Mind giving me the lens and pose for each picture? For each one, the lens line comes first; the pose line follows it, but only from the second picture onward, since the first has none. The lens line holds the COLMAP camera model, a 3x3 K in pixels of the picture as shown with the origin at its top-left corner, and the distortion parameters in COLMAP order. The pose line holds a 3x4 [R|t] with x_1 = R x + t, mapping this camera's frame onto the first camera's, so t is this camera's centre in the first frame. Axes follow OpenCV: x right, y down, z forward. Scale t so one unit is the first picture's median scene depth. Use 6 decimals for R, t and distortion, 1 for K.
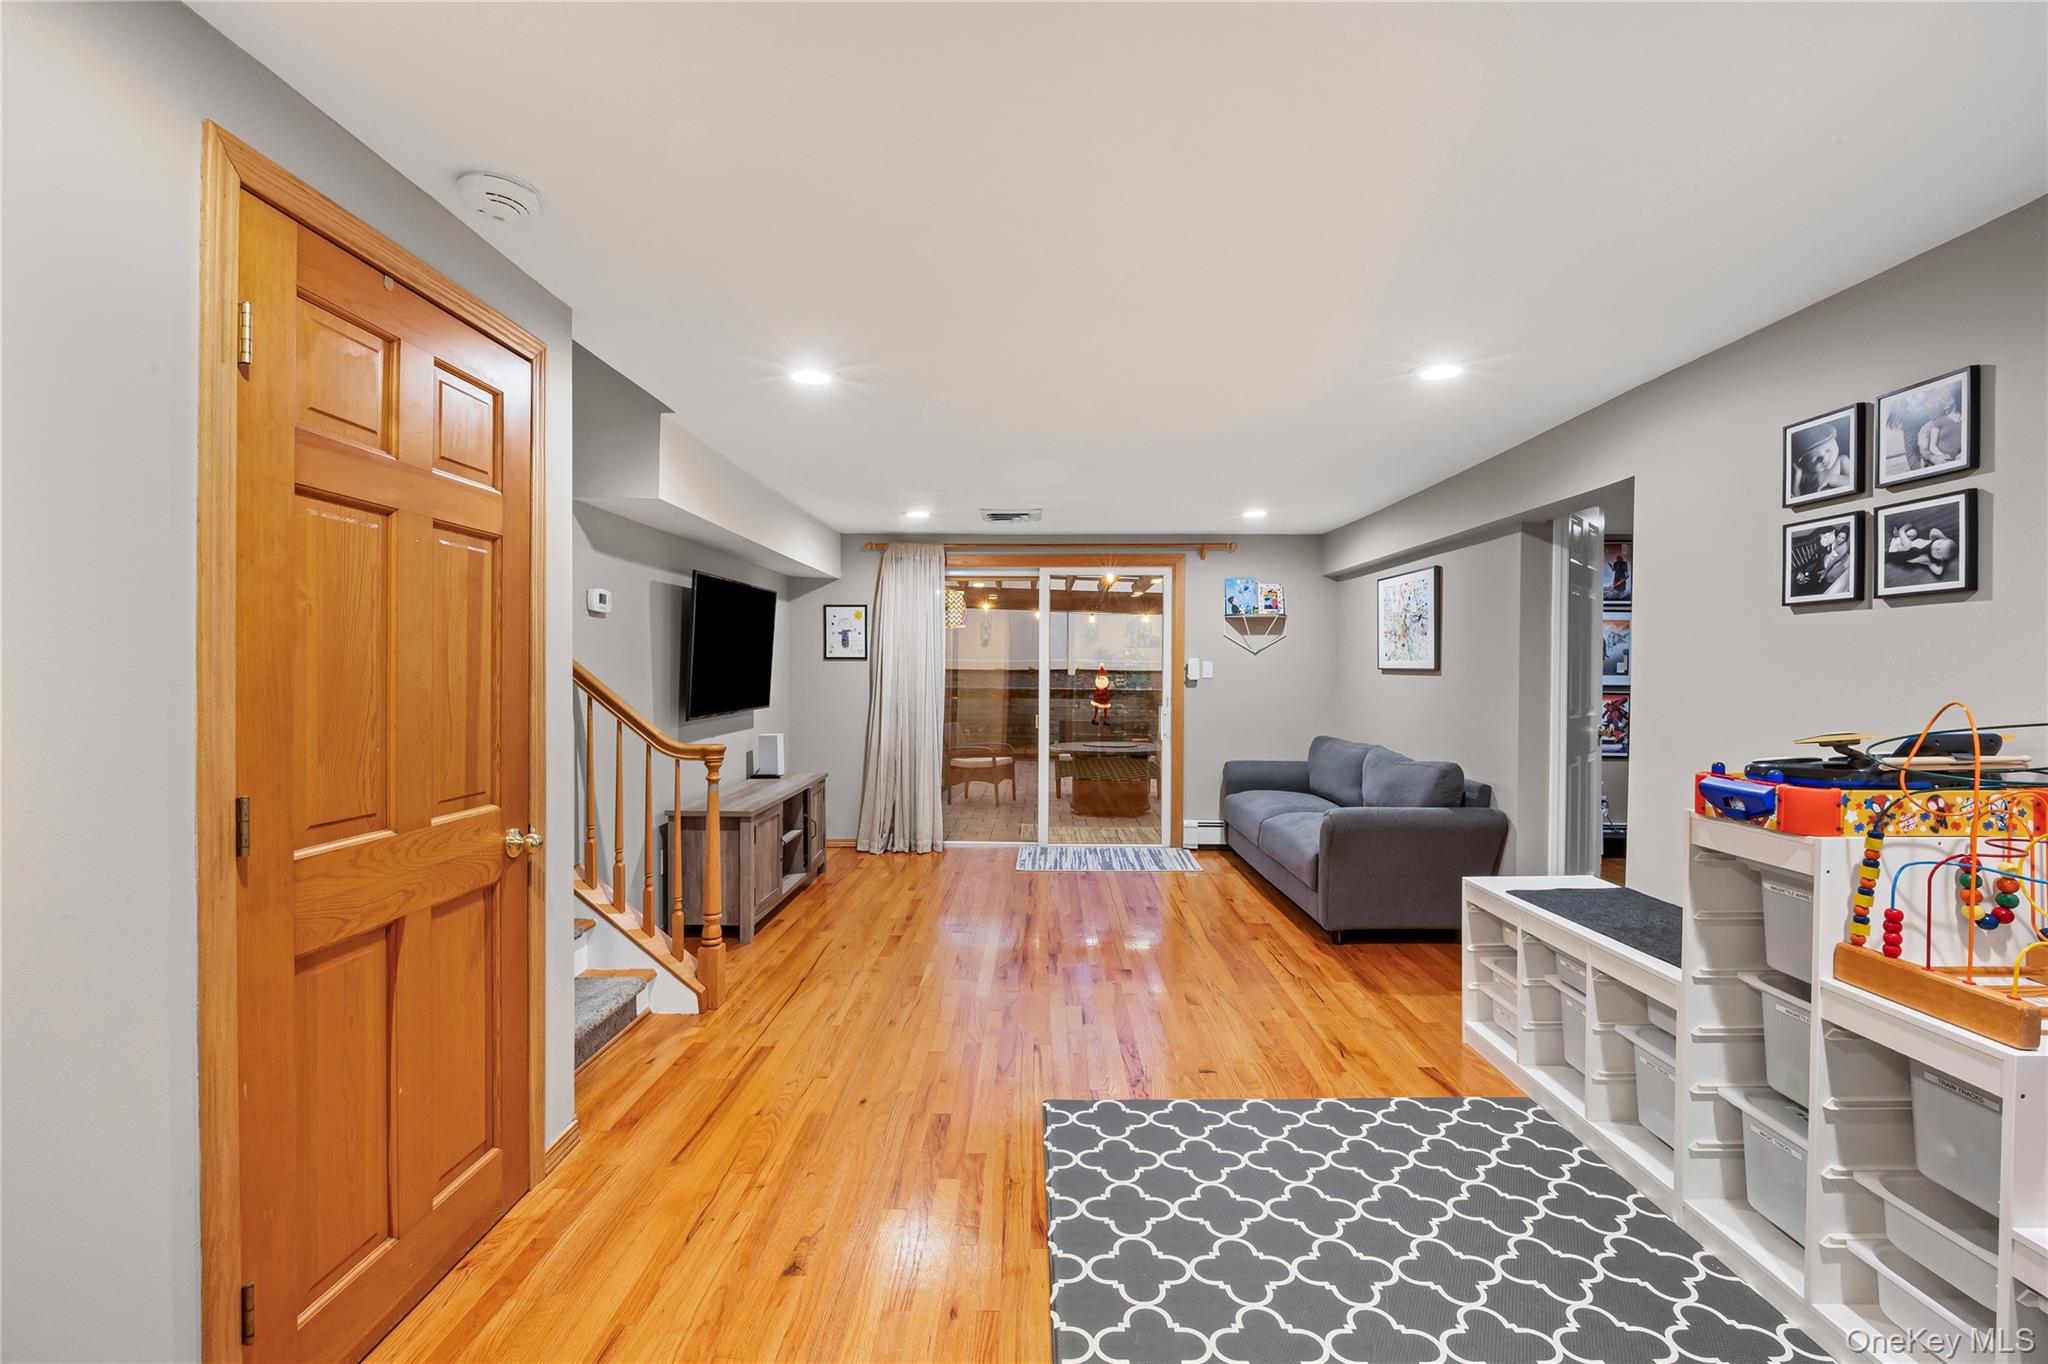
lens RADIAL K [[916.3, 0, 1014.7], [0, 916.3, 676.7], [0, 0, 1]] dist [-0.011339, 0.000031]
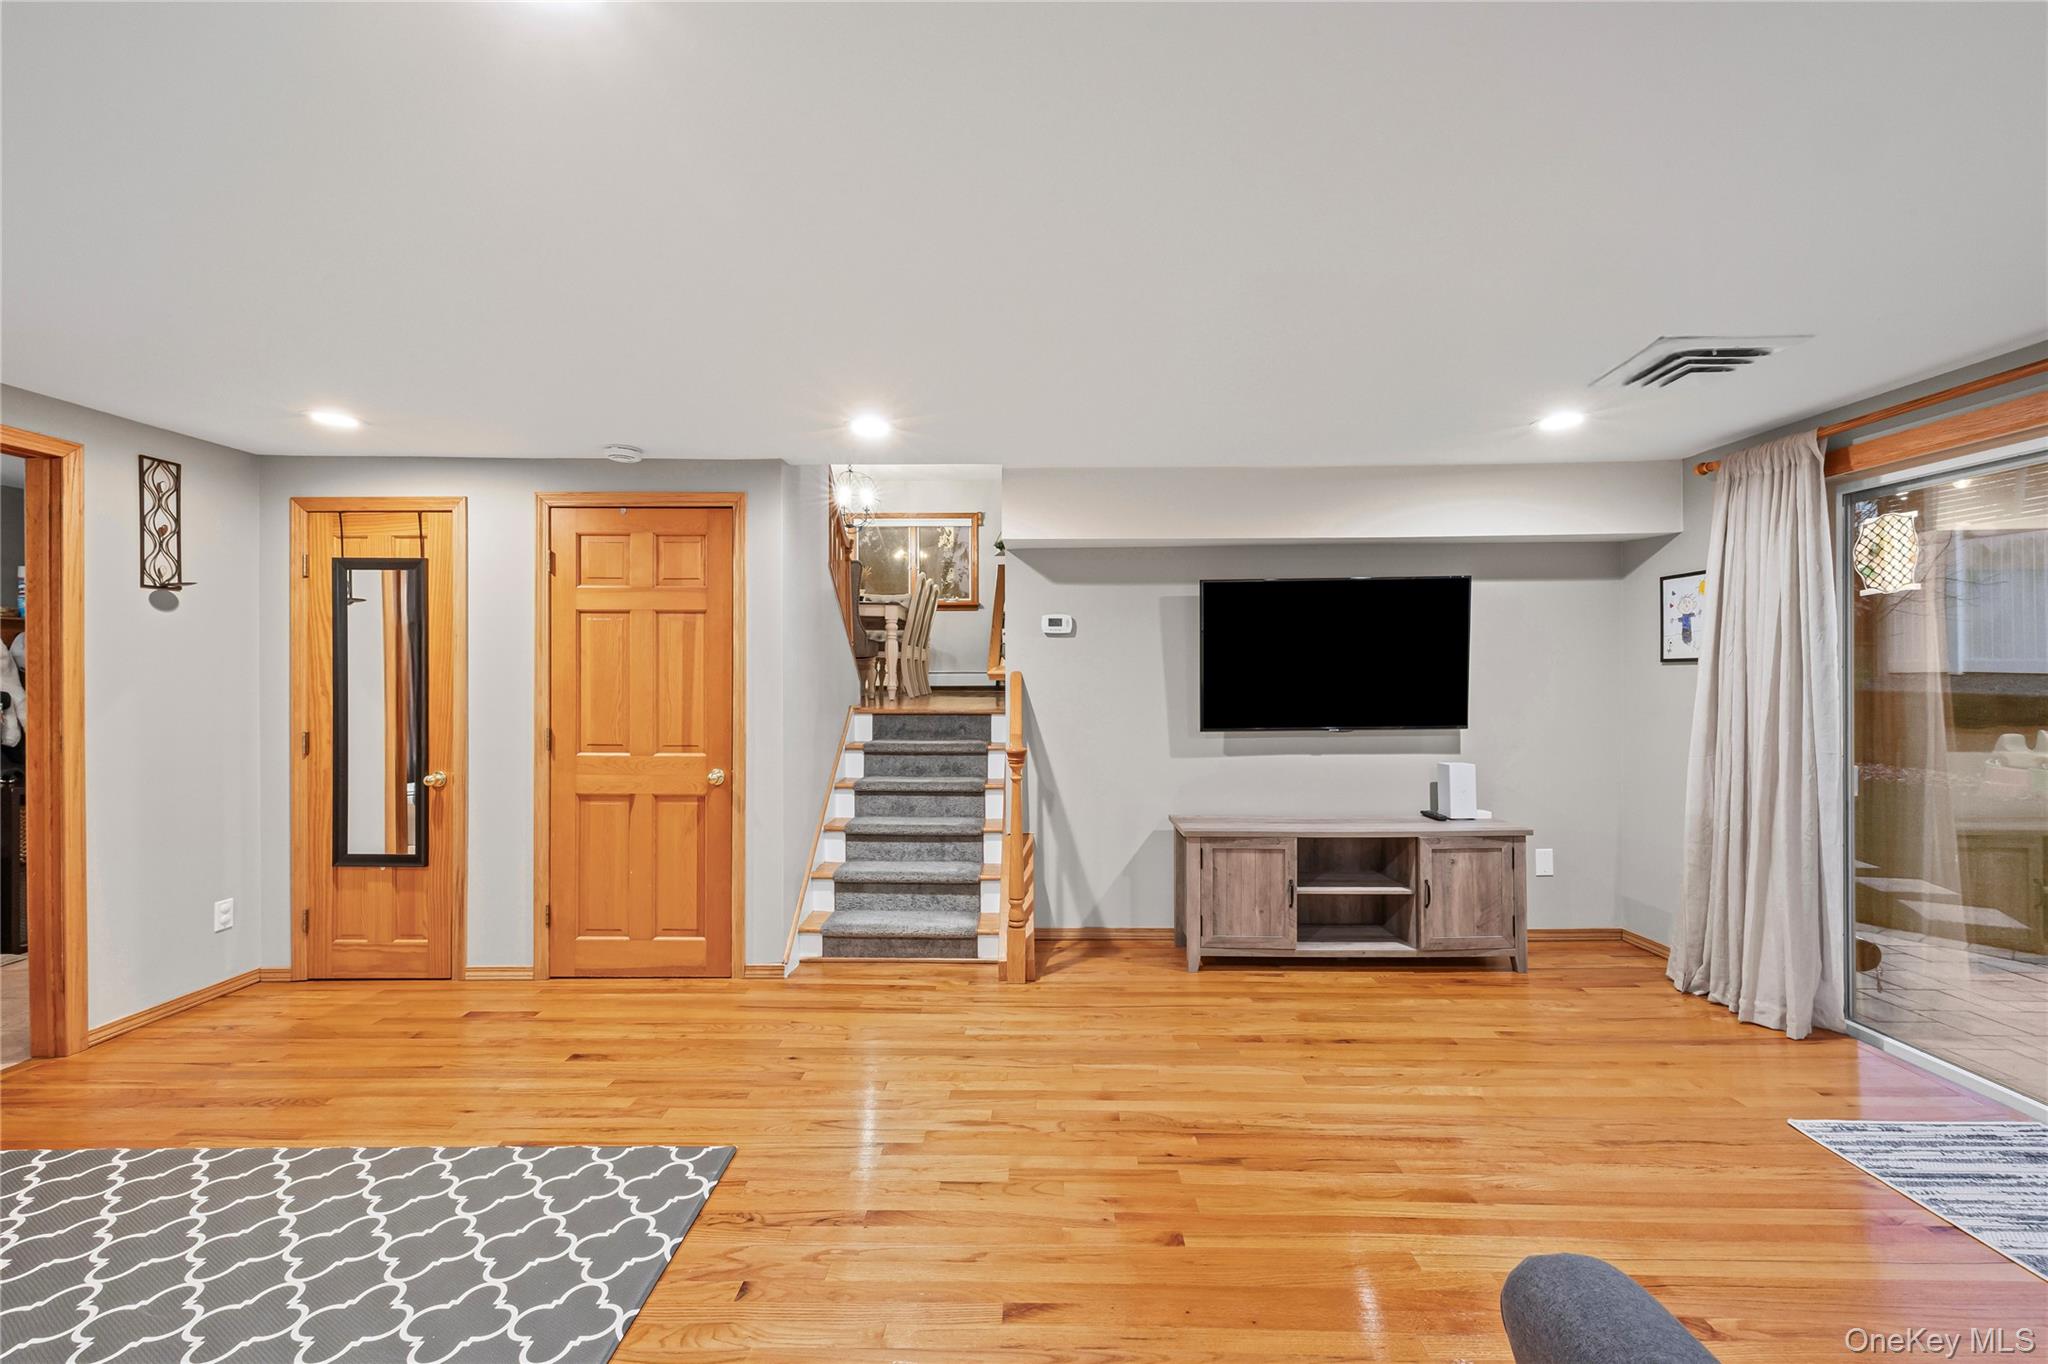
lens RADIAL K [[819.9, 0, 1013.4], [0, 819.9, 679.1], [0, 0, 1]] dist [0.010836, 0.000039]
pose [[-0.008651, 0.002516, -0.999959, 1.019088], [-0.005083, 0.999984, 0.002560, -0.018104], [0.999950, 0.005105, -0.008639, 1.513763]]
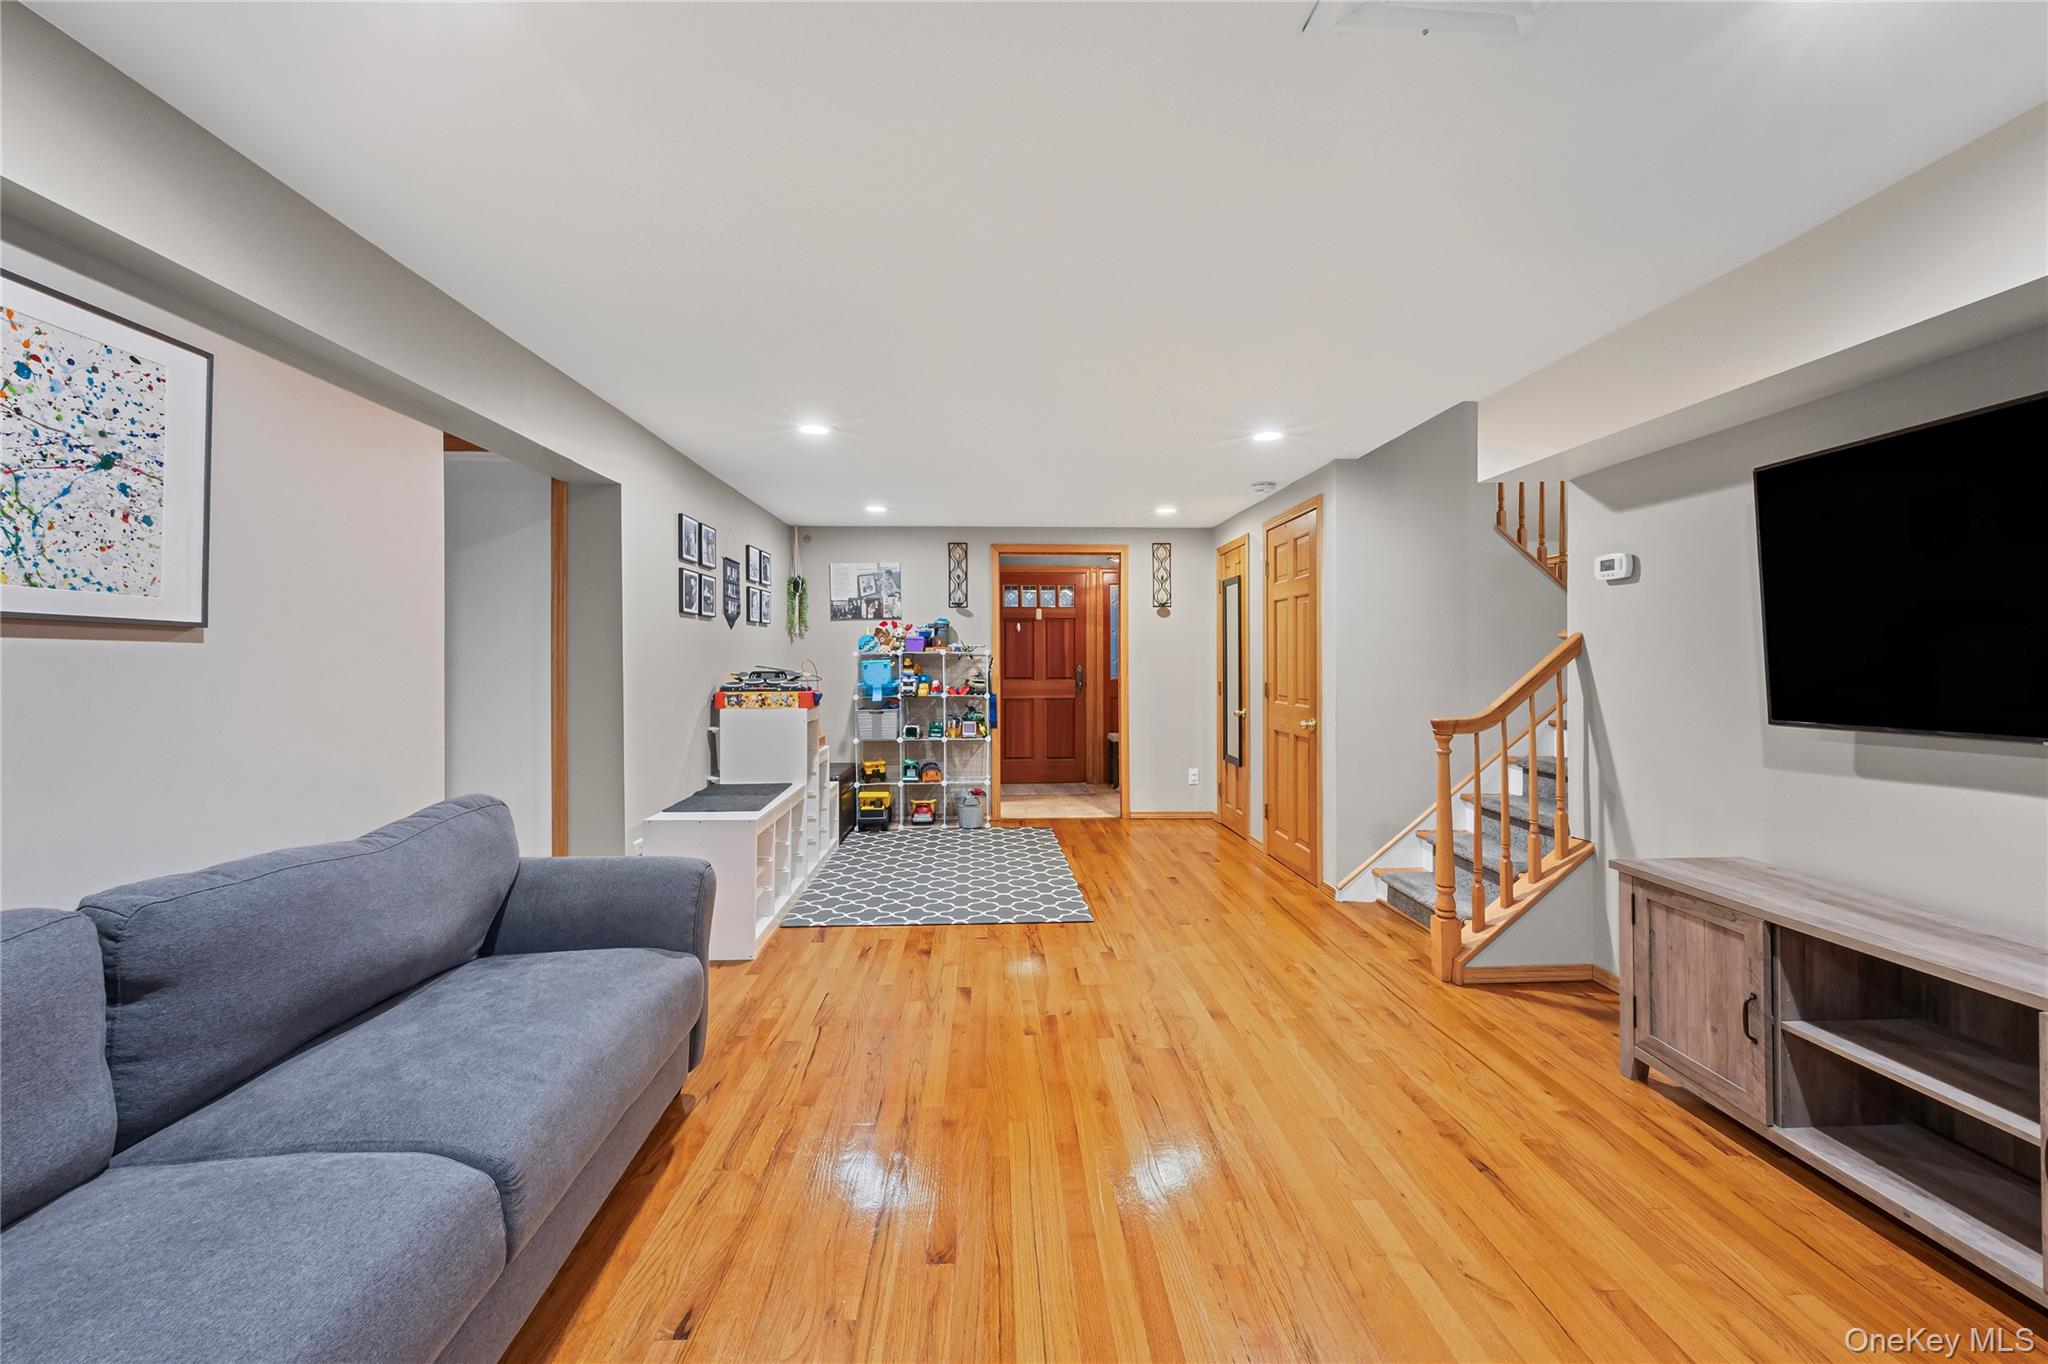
lens RADIAL K [[807.8, 0, 1027.9], [0, 807.8, 668.9], [0, 0, 1]] dist [0.008566, -0.000506]
pose [[-0.997046, 0.002237, -0.076778, 0.295186], [0.001042, 0.999878, 0.015603, 0.008807], [0.076803, 0.015477, -0.996926, 2.791677]]
